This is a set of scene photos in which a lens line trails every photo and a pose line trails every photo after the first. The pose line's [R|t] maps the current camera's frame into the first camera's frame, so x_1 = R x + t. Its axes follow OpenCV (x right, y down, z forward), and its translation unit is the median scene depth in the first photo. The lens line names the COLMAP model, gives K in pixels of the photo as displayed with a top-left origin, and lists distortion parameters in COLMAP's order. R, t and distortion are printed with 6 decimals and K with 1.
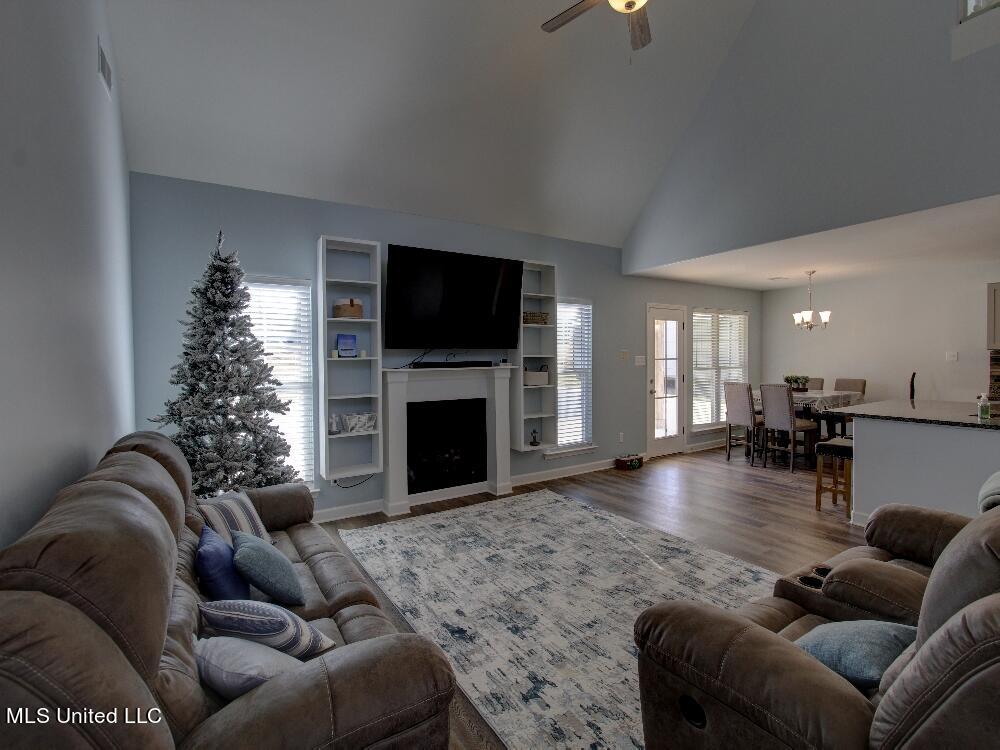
lens RADIAL K [[459.7, 0, 509.0], [0, 459.7, 370.0], [0, 0, 1]] dist [-0.017874, 0.001382]
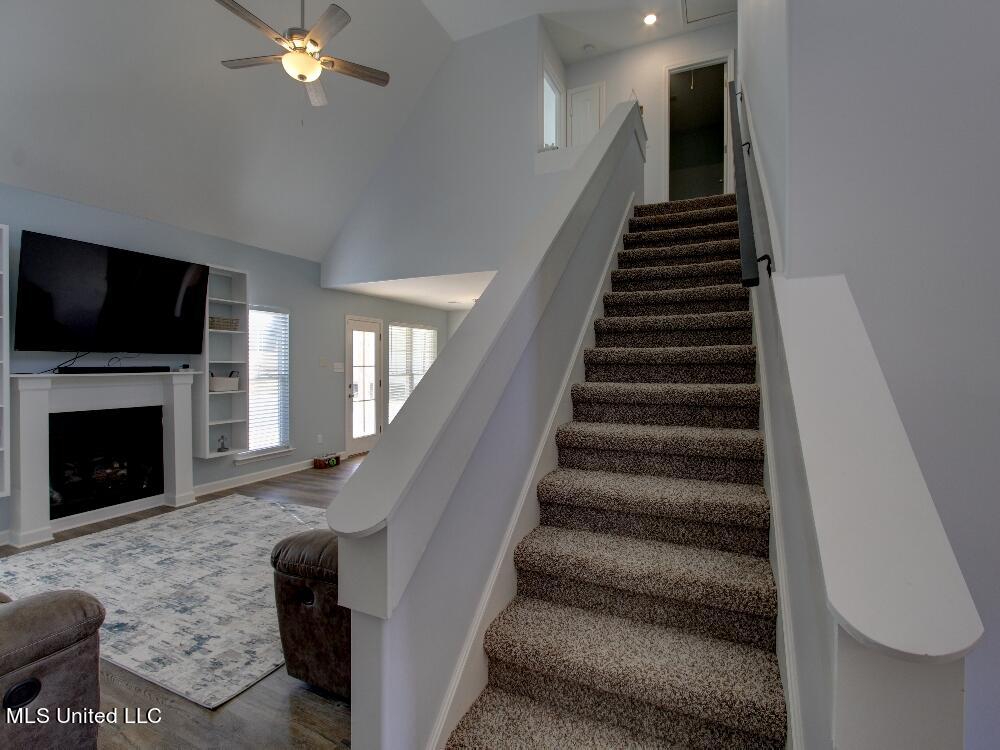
lens RADIAL K [[459.7, 0, 509.0], [0, 459.7, 370.0], [0, 0, 1]] dist [-0.017874, 0.001382]
pose [[0.836391, 0.004961, 0.548110, 0.039532], [0.003661, 0.999886, -0.014637, 0.005073], [-0.548120, 0.014249, 0.836278, -0.207271]]
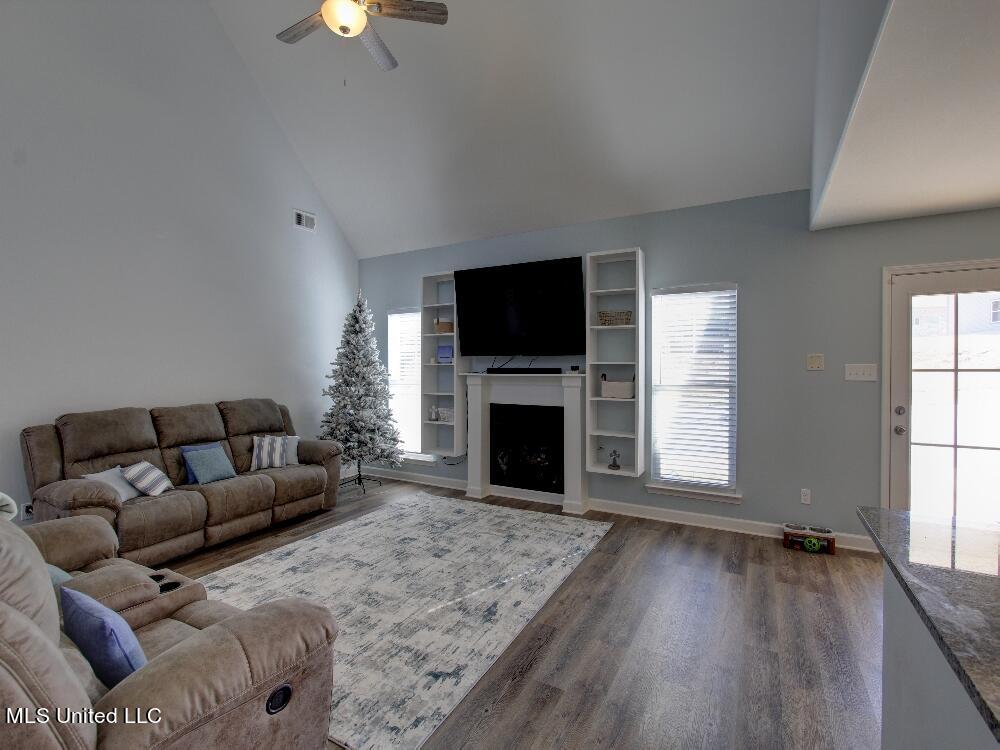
lens RADIAL K [[459.7, 0, 509.0], [0, 459.7, 370.0], [0, 0, 1]] dist [-0.017874, 0.001382]
pose [[0.481508, 0.019645, -0.876221, 0.868832], [-0.027154, 0.999603, 0.007490, -0.023233], [0.876021, 0.020187, 0.481851, 0.529386]]
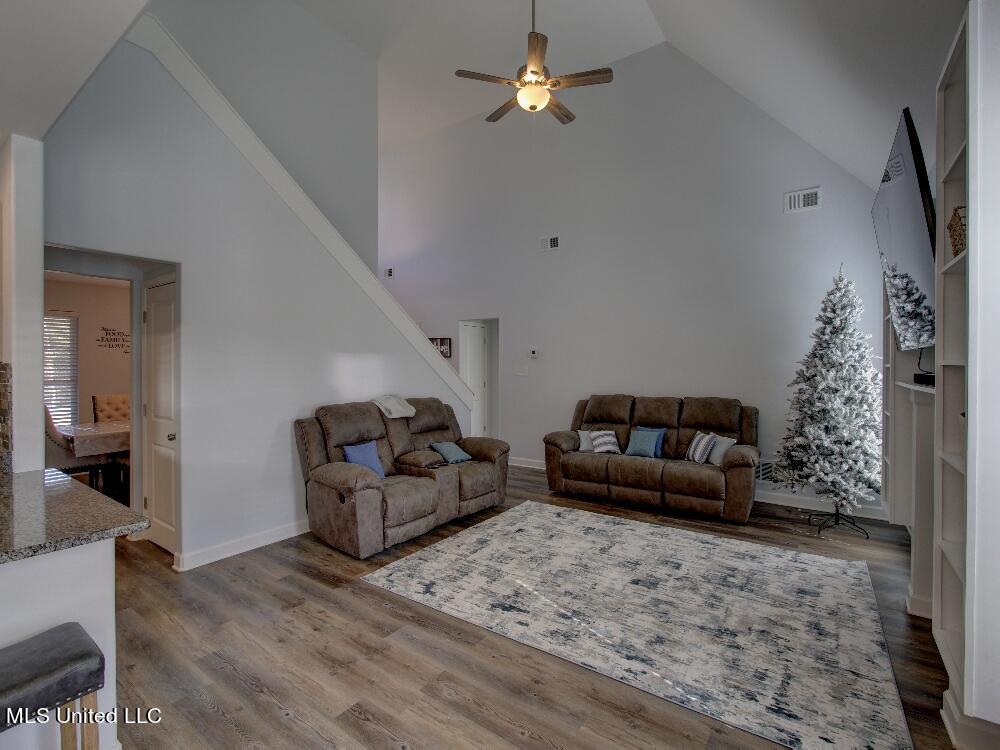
lens RADIAL K [[459.7, 0, 509.0], [0, 459.7, 370.0], [0, 0, 1]] dist [-0.017874, 0.001382]
pose [[-0.921944, 0.013862, -0.387075, 0.548122], [-0.000645, 0.999303, 0.037324, -0.043832], [0.387323, 0.034661, -0.921292, 1.420067]]
